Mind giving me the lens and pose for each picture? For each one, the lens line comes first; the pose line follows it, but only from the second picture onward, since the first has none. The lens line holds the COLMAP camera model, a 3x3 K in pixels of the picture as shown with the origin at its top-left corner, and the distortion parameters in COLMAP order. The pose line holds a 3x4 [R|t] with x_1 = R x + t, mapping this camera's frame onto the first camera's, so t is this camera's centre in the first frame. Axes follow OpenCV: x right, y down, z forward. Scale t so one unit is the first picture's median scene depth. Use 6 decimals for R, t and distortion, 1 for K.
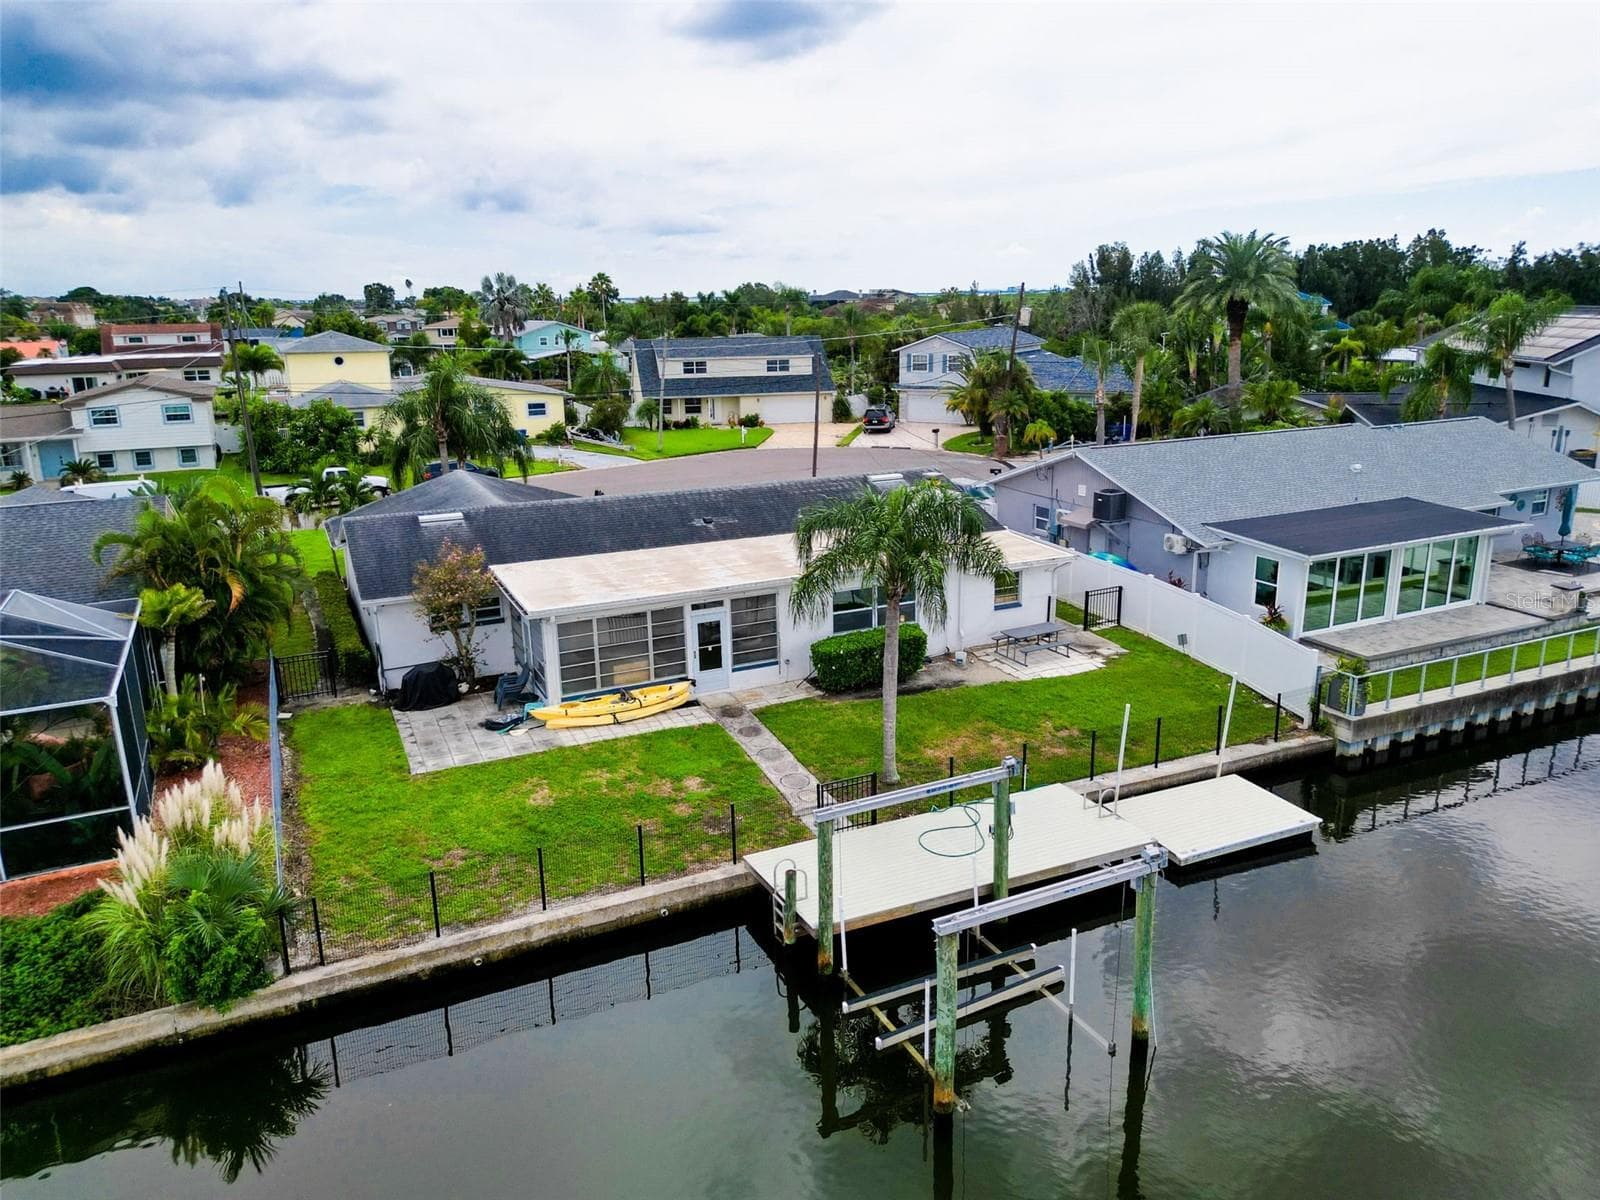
lens RADIAL K [[1127.0, 0, 802.5], [0, 1127.0, 598.8], [0, 0, 1]] dist [0.065292, -0.058214]
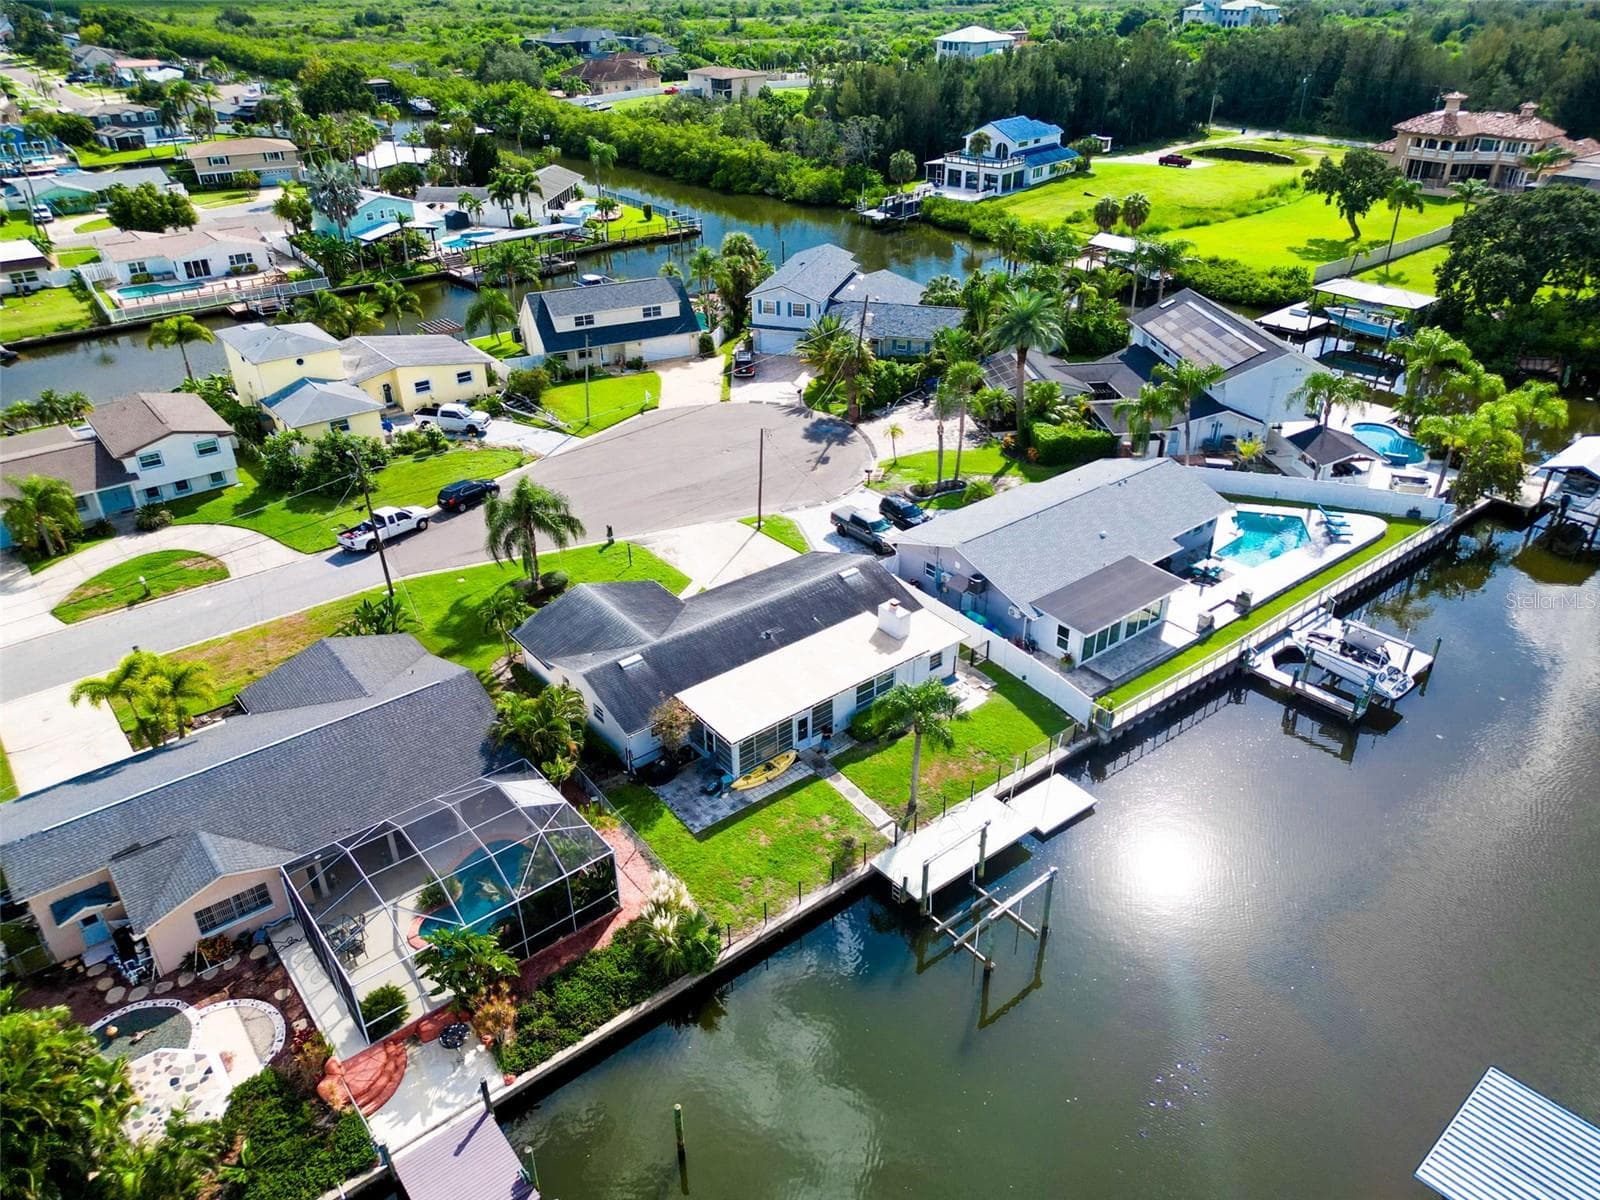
lens RADIAL K [[1127.0, 0, 801.1], [0, 1127.0, 586.3], [0, 0, 1]] dist [0.065292, -0.058214]
pose [[0.972538, -0.105566, 0.207424, -0.422320], [0.050995, 0.966215, 0.252643, -0.627694], [-0.227087, -0.235127, 0.945064, -0.704187]]
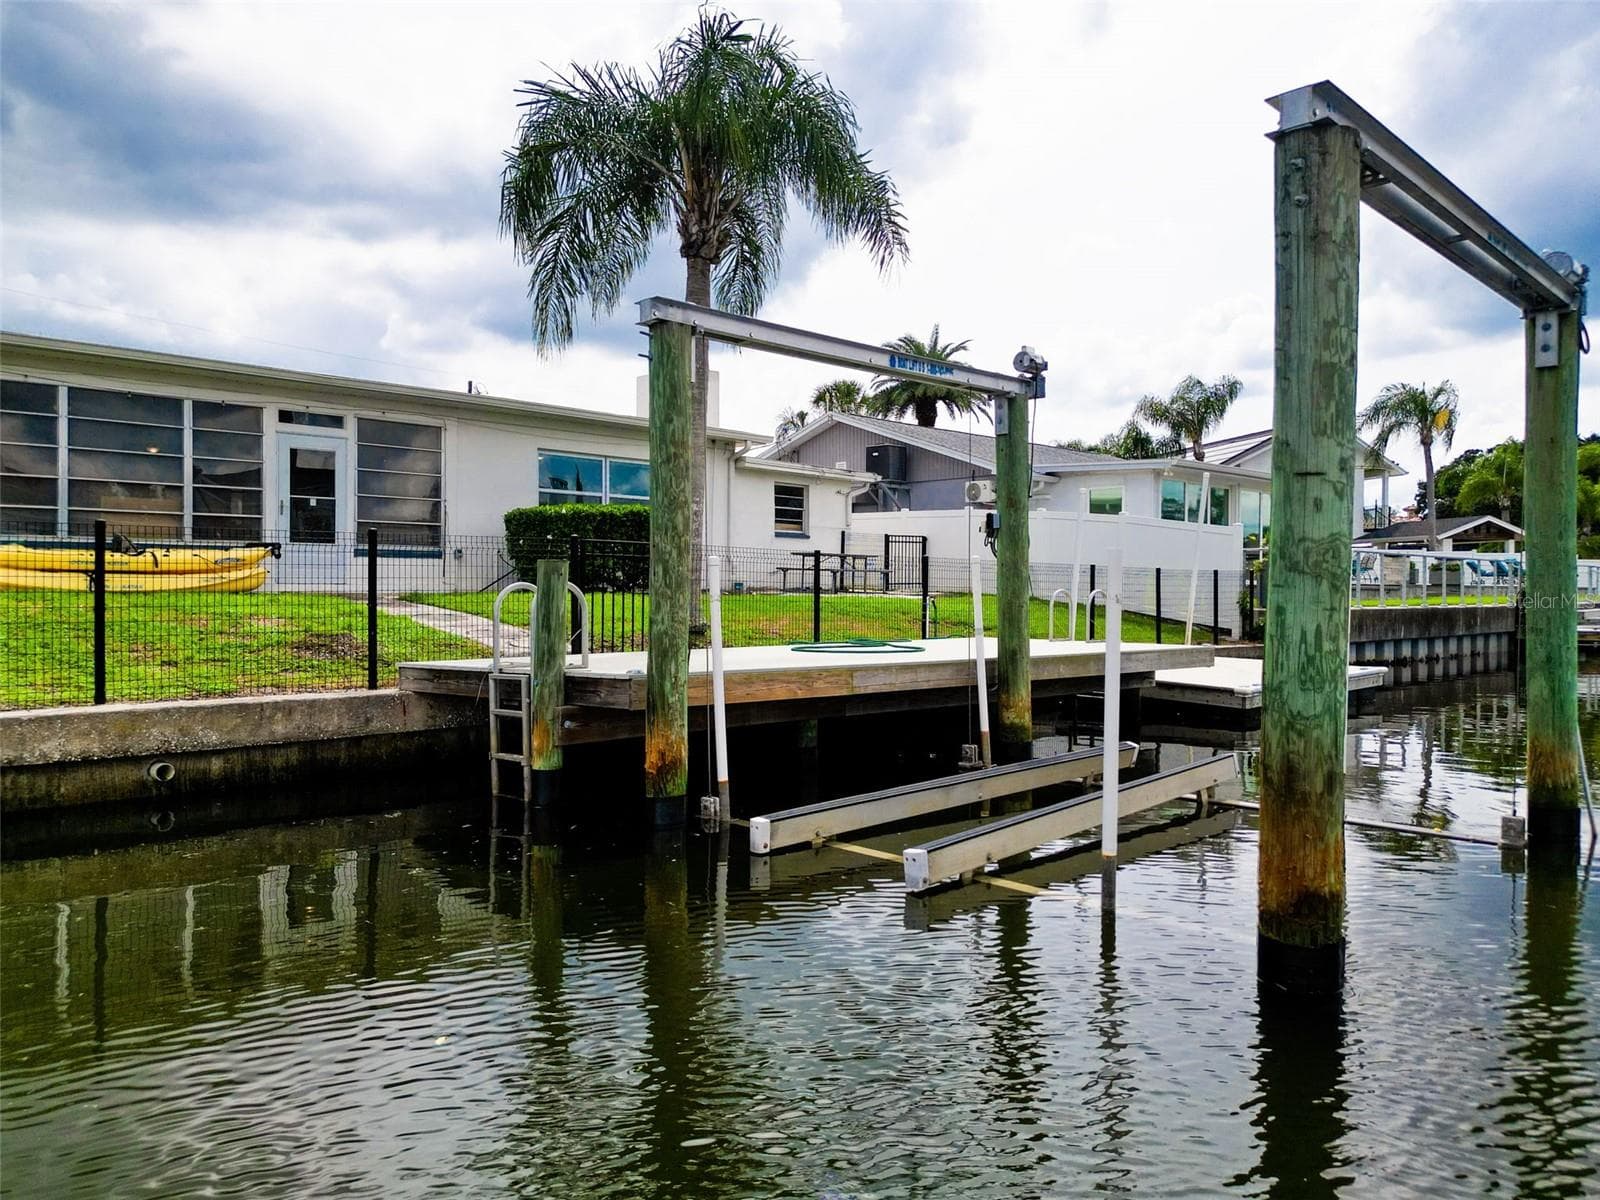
lens RADIAL K [[1127.0, 0, 811.6], [0, 1127.0, 606.5], [0, 0, 1]] dist [0.065292, -0.058214]
pose [[0.943686, 0.016647, 0.330425, -0.032892], [0.065436, 0.969612, -0.235733, 0.218665], [-0.324308, 0.244079, 0.913920, 0.398560]]
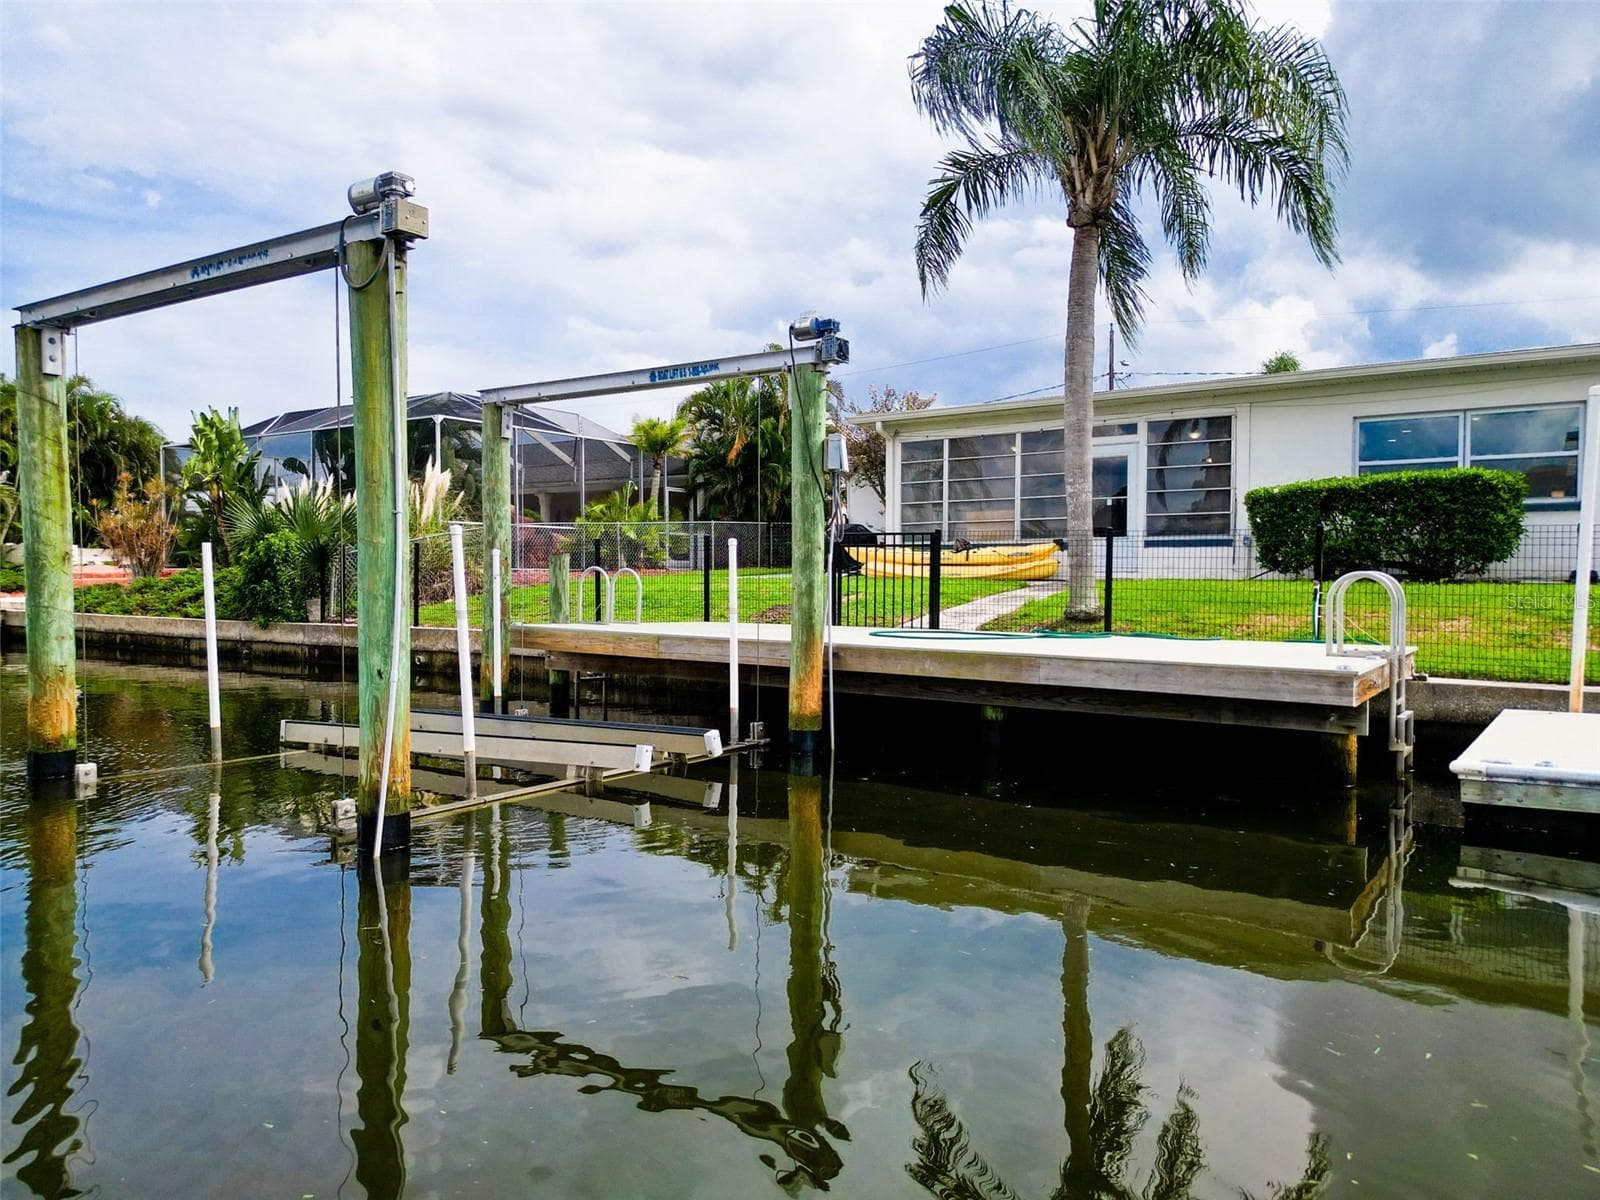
lens RADIAL K [[1165.8, 0, 798.7], [0, 1165.8, 607.7], [0, 0, 1]] dist [0.057142, -0.039864]
pose [[0.501348, 0.039663, -0.864336, 0.365487], [-0.238182, 0.966681, -0.093796, 0.187287], [0.831817, 0.252894, 0.494090, 0.503951]]
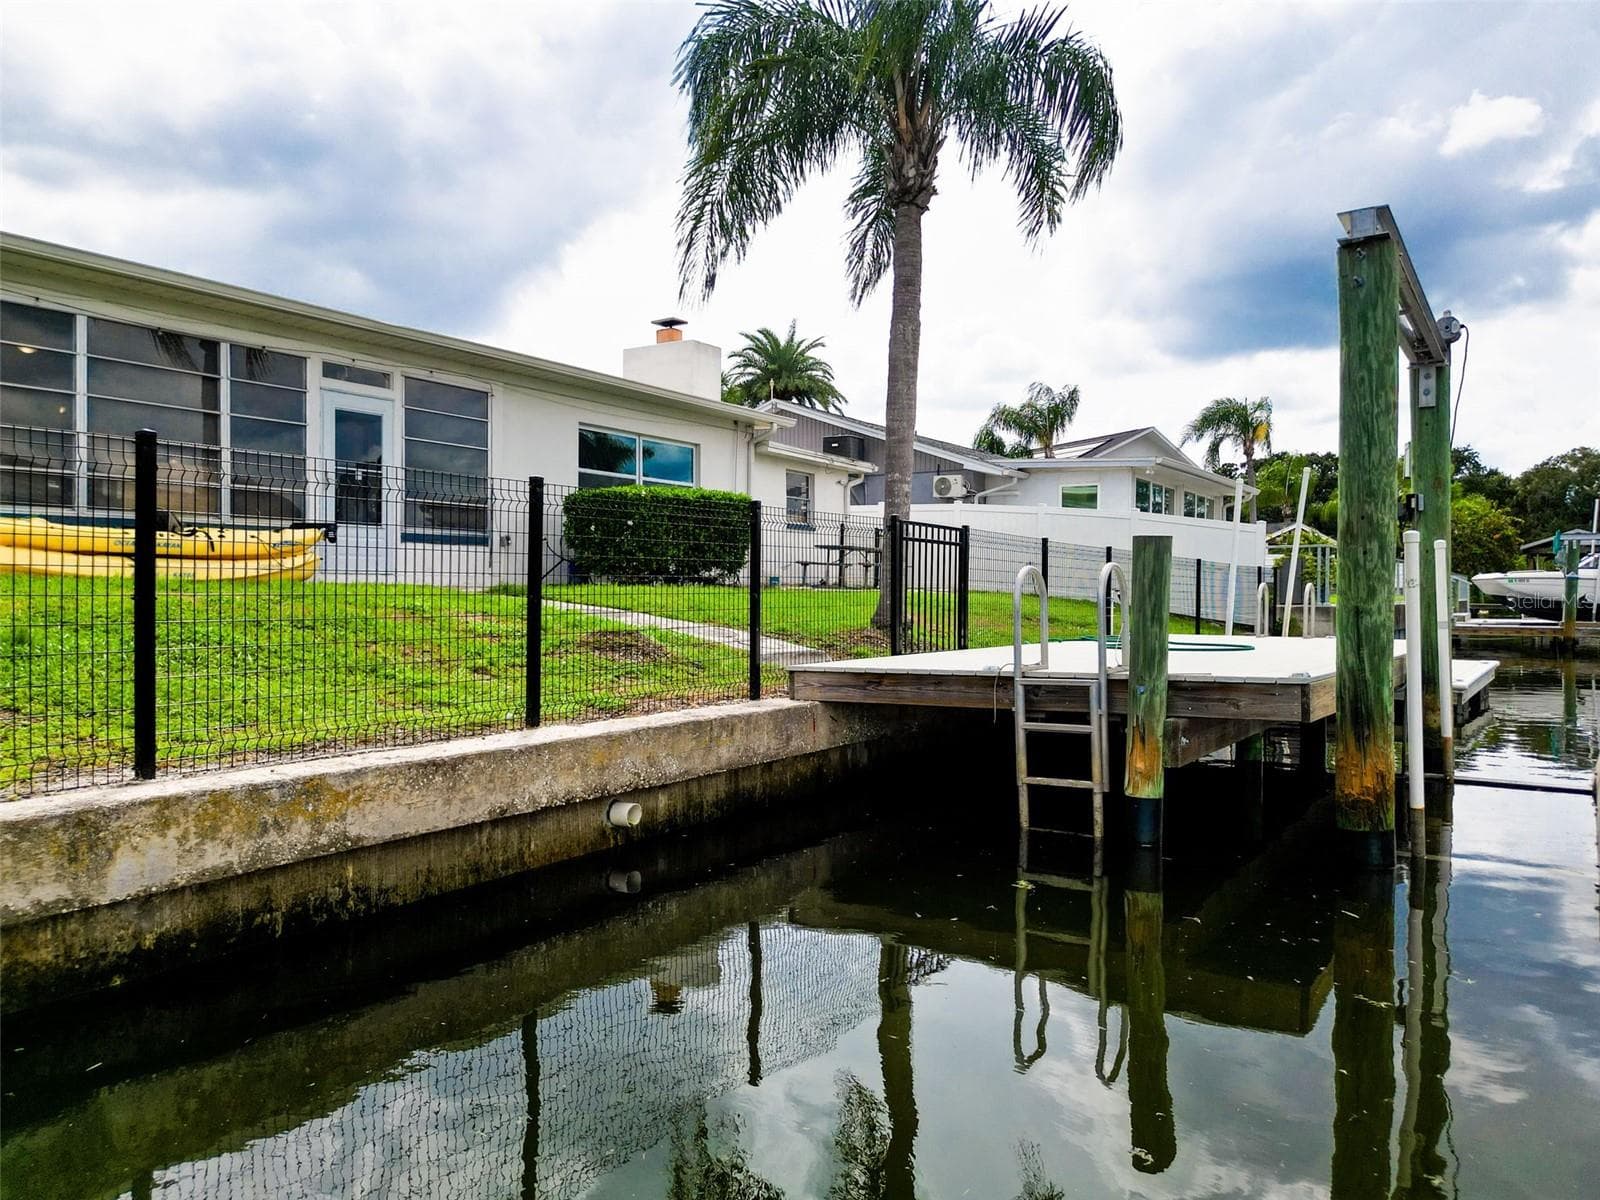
lens RADIAL K [[1127.0, 0, 811.4], [0, 1127.0, 604.2], [0, 0, 1]] dist [0.065292, -0.058214]
pose [[0.851435, 0.017597, 0.524165, -0.151773], [0.114683, 0.969003, -0.218818, 0.196570], [-0.511768, 0.246422, 0.823025, 0.503226]]
